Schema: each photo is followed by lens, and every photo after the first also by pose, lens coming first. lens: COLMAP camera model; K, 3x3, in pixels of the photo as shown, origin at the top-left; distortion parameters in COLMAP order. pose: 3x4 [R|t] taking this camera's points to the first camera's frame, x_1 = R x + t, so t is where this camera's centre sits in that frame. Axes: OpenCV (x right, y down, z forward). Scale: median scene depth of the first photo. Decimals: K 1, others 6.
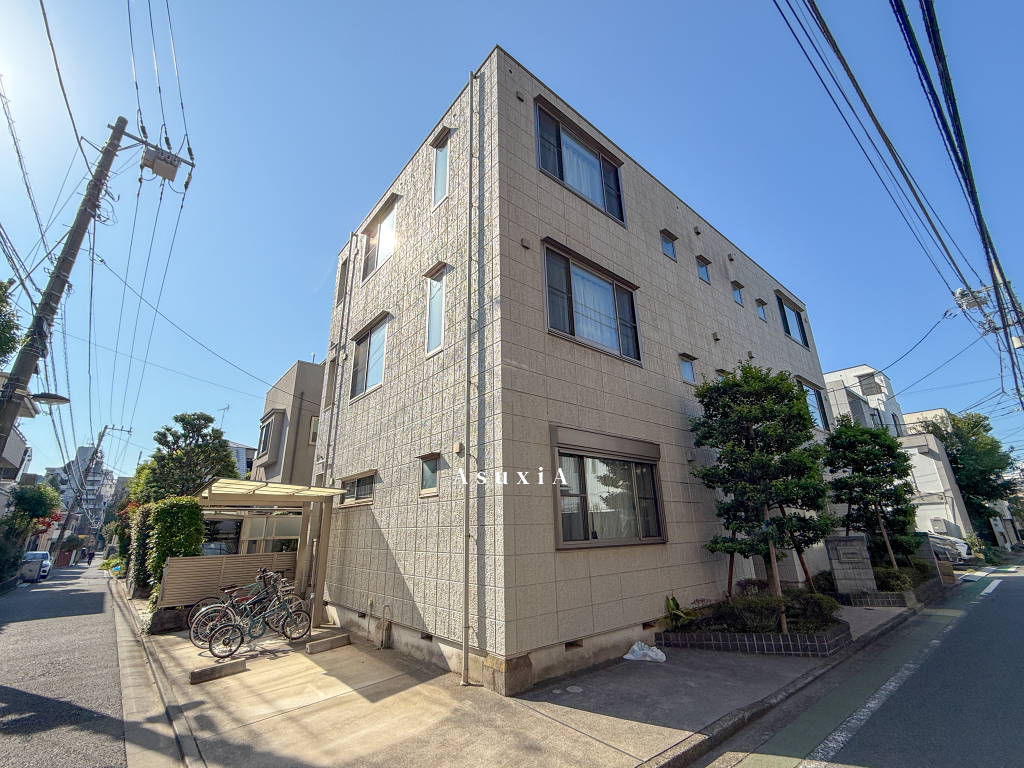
lens RADIAL K [[440.3, 0, 515.1], [0, 440.3, 379.8], [0, 0, 1]] dist [0.002296, 0.000216]
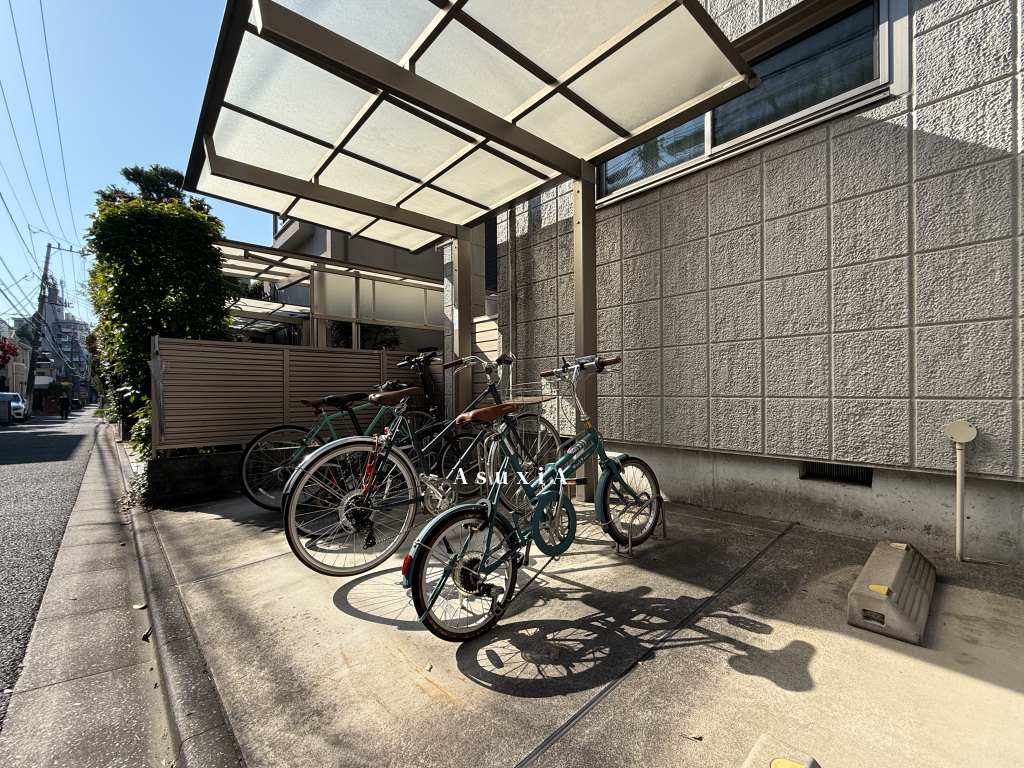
lens RADIAL K [[440.3, 0, 509.6], [0, 440.3, 392.2], [0, 0, 1]] dist [0.002296, 0.000216]
pose [[0.999556, 0.016552, 0.024794, -0.301623], [-0.023532, 0.948678, 0.315367, 0.201679], [-0.018302, -0.315810, 0.948646, 0.381551]]
